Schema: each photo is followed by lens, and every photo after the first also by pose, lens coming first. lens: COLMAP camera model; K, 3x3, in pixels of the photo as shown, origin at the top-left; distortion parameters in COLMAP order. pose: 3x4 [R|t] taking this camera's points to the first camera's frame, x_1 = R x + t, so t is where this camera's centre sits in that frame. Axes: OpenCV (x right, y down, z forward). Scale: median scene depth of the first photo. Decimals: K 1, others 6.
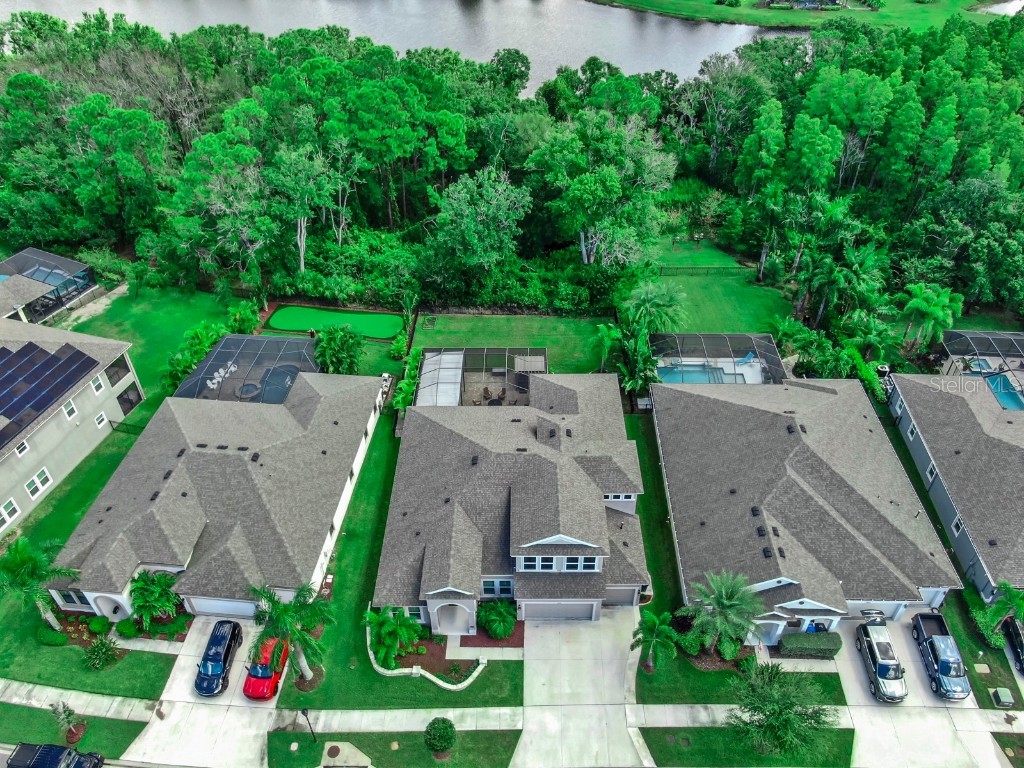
lens RADIAL K [[752.2, 0, 514.4], [0, 752.2, 378.9], [0, 0, 1]] dist [-0.007338, -0.003321]
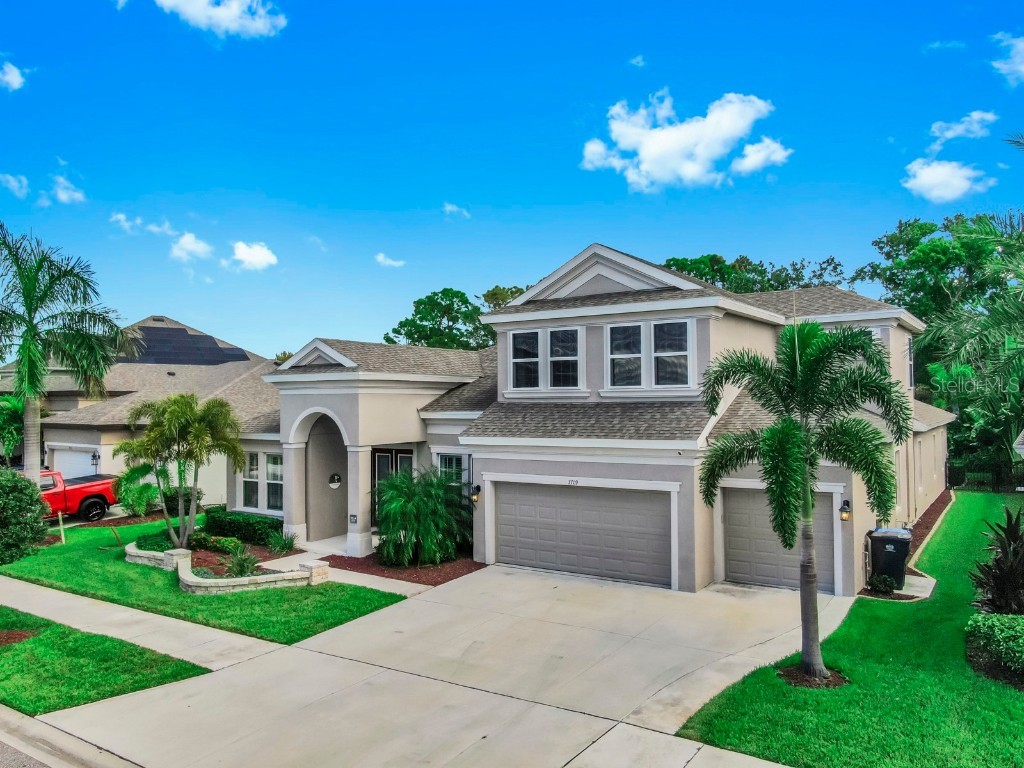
lens RADIAL K [[752.2, 0, 514.4], [0, 752.2, 378.9], [0, 0, 1]] dist [-0.007338, -0.003321]
pose [[0.829347, -0.017057, -0.558473, 0.231649], [-0.352575, 0.759425, -0.546777, 0.466984], [0.433445, 0.650371, 0.623813, 0.768565]]
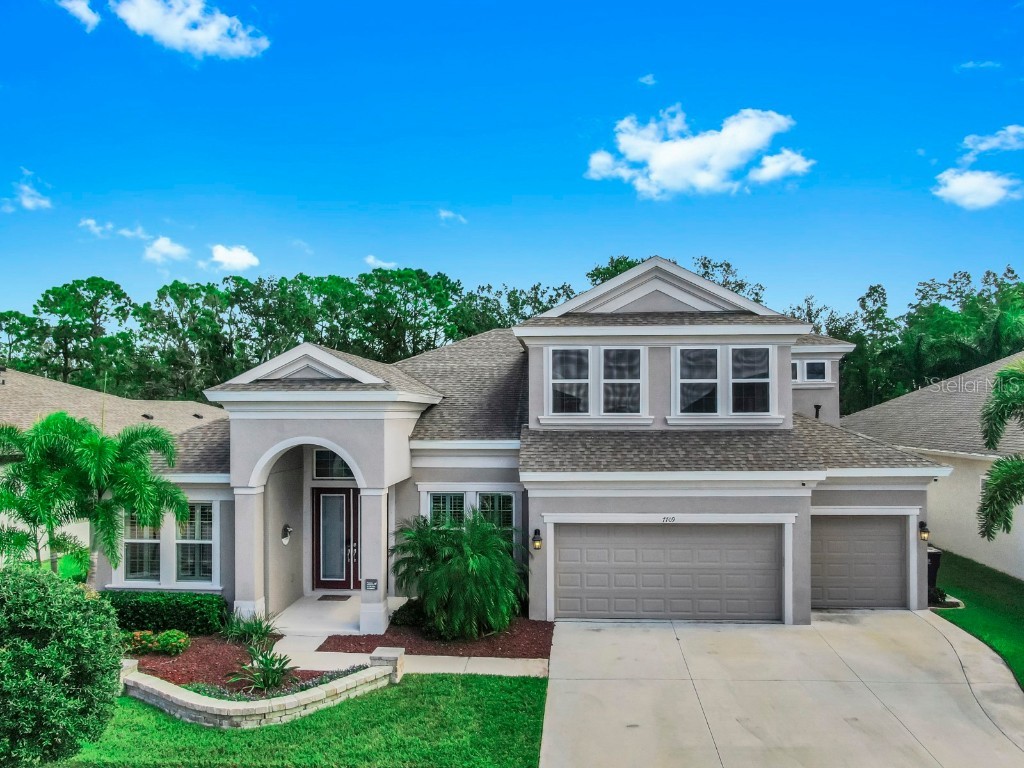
lens RADIAL K [[761.7, 0, 517.3], [0, 761.7, 401.1], [0, 0, 1]] dist [-0.016319, 0.005215]
pose [[0.998231, 0.003791, -0.059326, 0.017395], [-0.041246, 0.762846, -0.645264, 0.473584], [0.042810, 0.646570, 0.761653, 0.751498]]
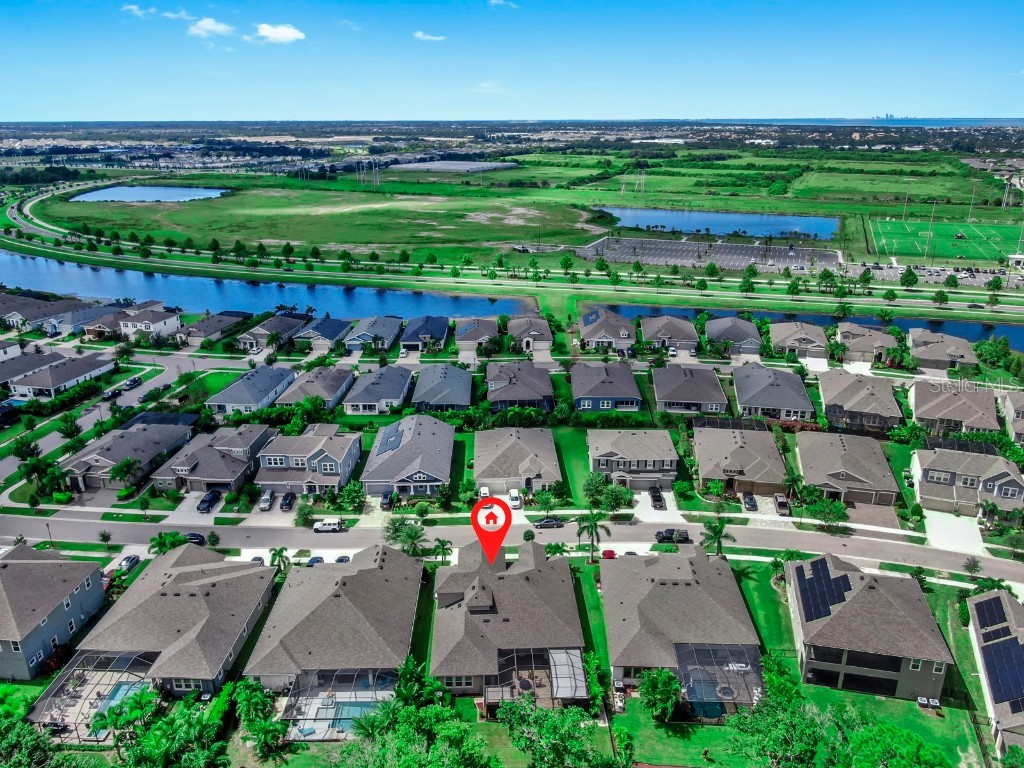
lens RADIAL K [[752.2, 0, 514.4], [0, 752.2, 378.9], [0, 0, 1]] dist [-0.007338, -0.003321]
pose [[-0.998779, 0.024682, -0.042782, 0.047014], [-0.023822, 0.518052, 0.855017, -1.854036], [0.043267, 0.854993, -0.516832, 1.690468]]
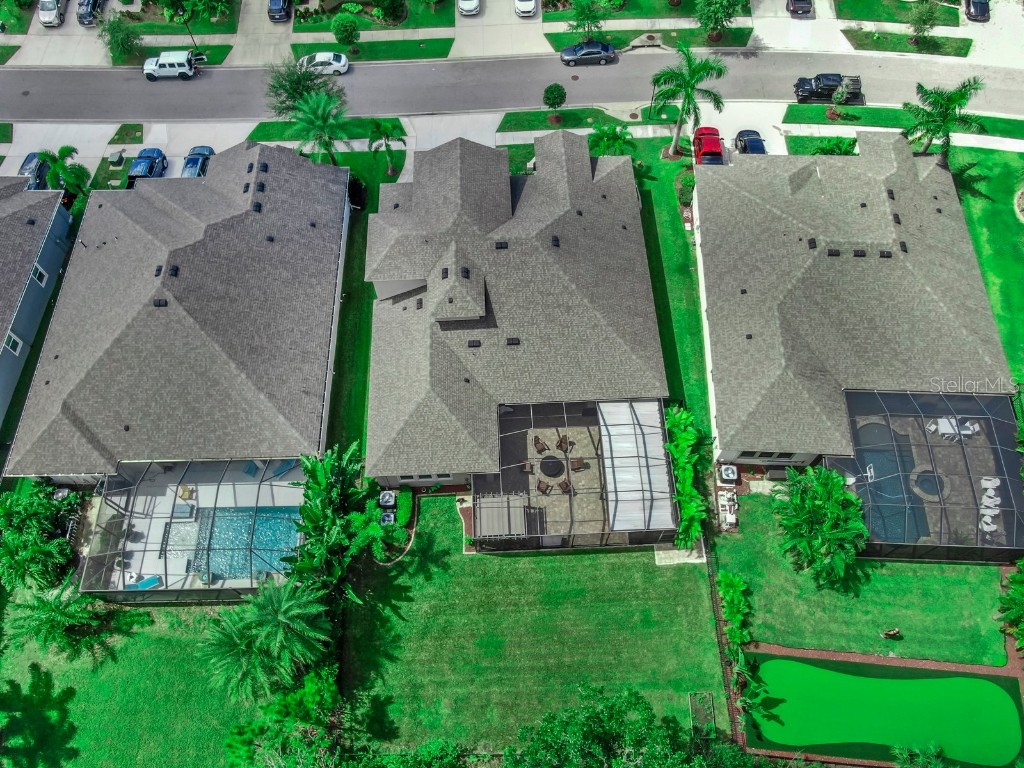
lens RADIAL K [[752.2, 0, 514.4], [0, 752.2, 378.9], [0, 0, 1]] dist [-0.007338, -0.003321]
pose [[-0.998560, 0.053025, -0.008155, 0.011300], [-0.018988, -0.207149, 0.978125, -0.860800], [0.050175, 0.976871, 0.207858, 1.083916]]
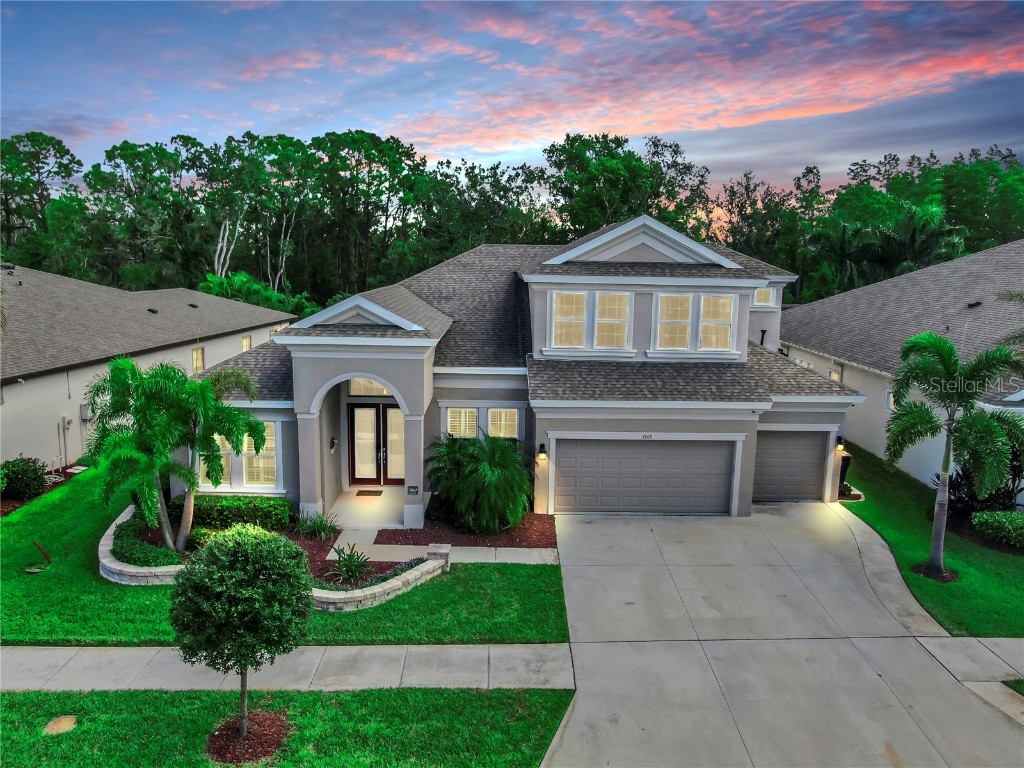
lens RADIAL K [[752.2, 0, 514.4], [0, 752.2, 378.9], [0, 0, 1]] dist [-0.007338, -0.003321]
pose [[0.999310, 0.022013, 0.029905, -0.019833], [-0.003951, 0.863795, -0.503828, 0.476670], [-0.036923, 0.503362, 0.863286, 0.675138]]
